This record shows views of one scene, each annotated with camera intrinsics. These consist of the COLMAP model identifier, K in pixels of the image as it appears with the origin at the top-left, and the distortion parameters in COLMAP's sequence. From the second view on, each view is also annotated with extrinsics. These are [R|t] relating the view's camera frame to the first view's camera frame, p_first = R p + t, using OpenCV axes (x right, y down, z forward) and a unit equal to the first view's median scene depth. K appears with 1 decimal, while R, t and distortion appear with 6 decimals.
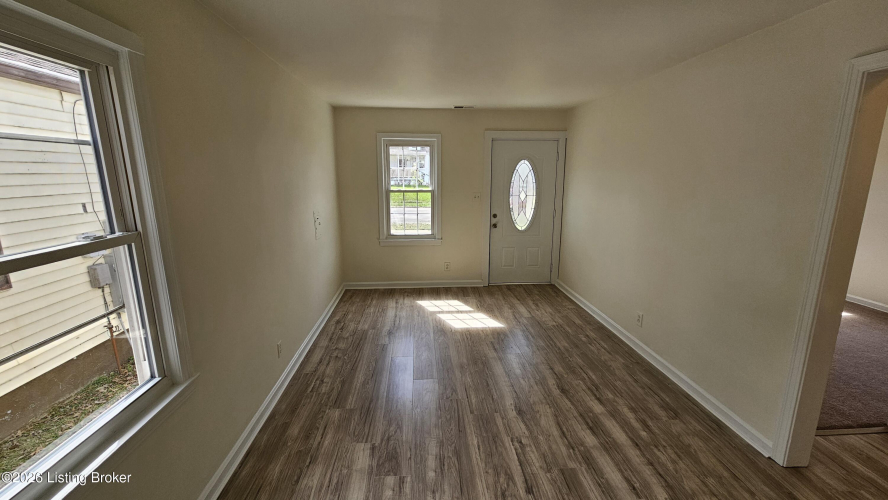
lens RADIAL K [[363.2, 0, 441.3], [0, 363.2, 243.4], [0, 0, 1]] dist [0.000631, -0.000102]
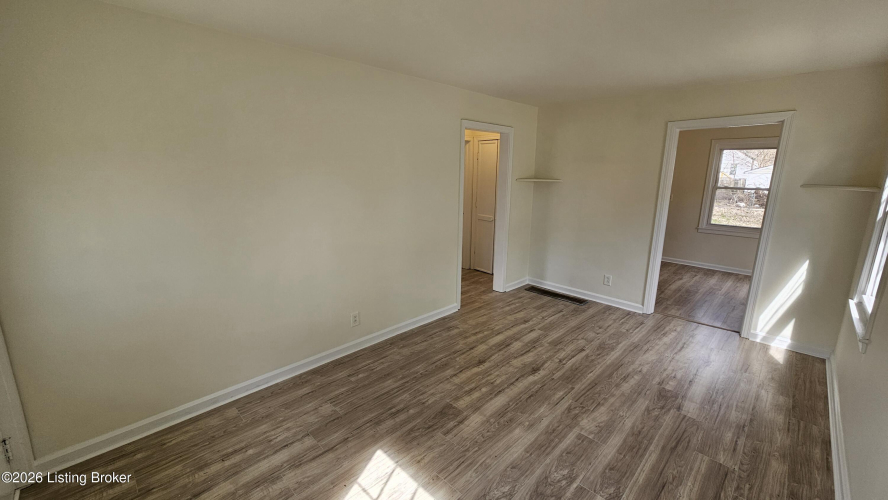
lens RADIAL K [[363.2, 0, 445.9], [0, 363.2, 243.2], [0, 0, 1]] dist [0.000631, -0.000102]
pose [[-0.670359, -0.157671, 0.725092, -0.266133], [0.131890, 0.936288, 0.325530, -0.245515], [-0.730222, 0.313854, -0.606854, 1.240059]]
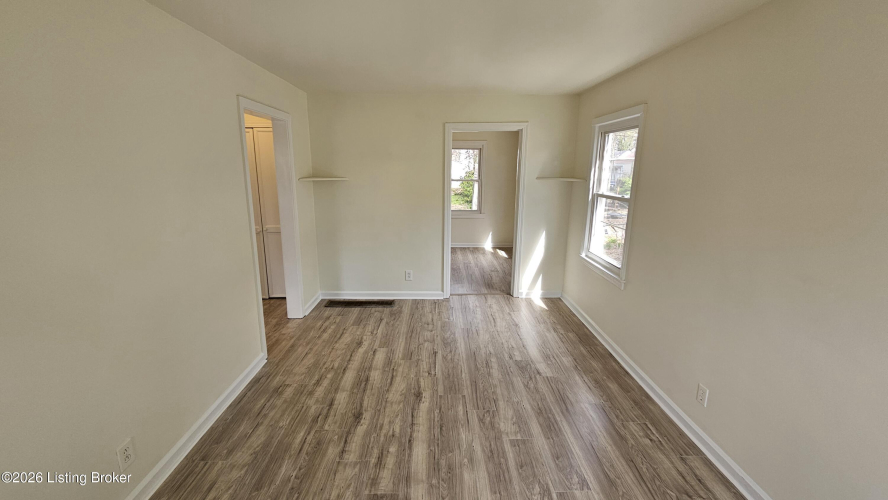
lens RADIAL K [[363.2, 0, 445.2], [0, 363.2, 243.8], [0, 0, 1]] dist [0.000631, -0.000102]
pose [[-0.999290, -0.017596, 0.033302, 0.075662], [-0.002982, 0.918351, 0.395757, -0.249444], [-0.037547, 0.395377, -0.917751, 1.229824]]
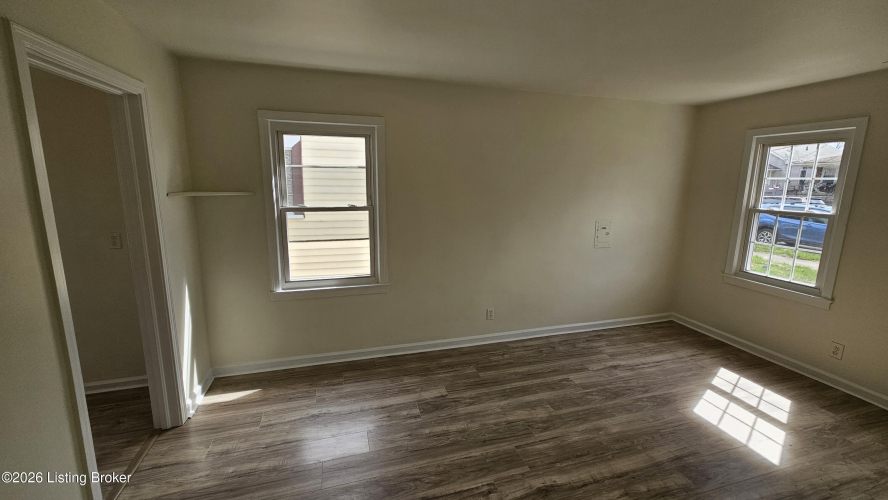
lens RADIAL K [[363.2, 0, 445.1], [0, 363.2, 244.9], [0, 0, 1]] dist [0.000631, -0.000102]
pose [[0.227608, 0.174357, -0.958016, 0.558229], [-0.198075, 0.971560, 0.129763, -0.069918], [0.953394, 0.160224, 0.255670, 0.354360]]
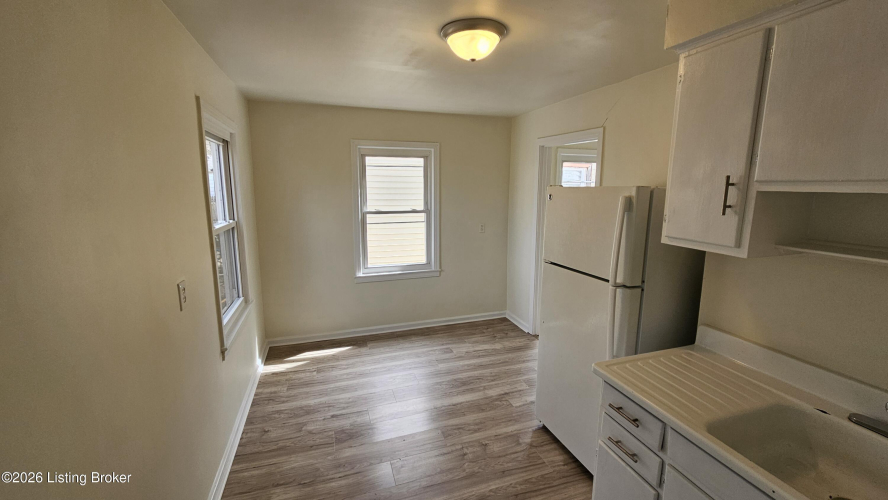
lens RADIAL K [[363.2, 0, 443.5], [0, 363.2, 245.5], [0, 0, 1]] dist [0.000631, -0.000102]
pose [[0.246187, 0.147854, -0.957879, 0.785927], [-0.187725, 0.976855, 0.102535, -0.028929], [0.950869, 0.154575, 0.268245, 0.153152]]
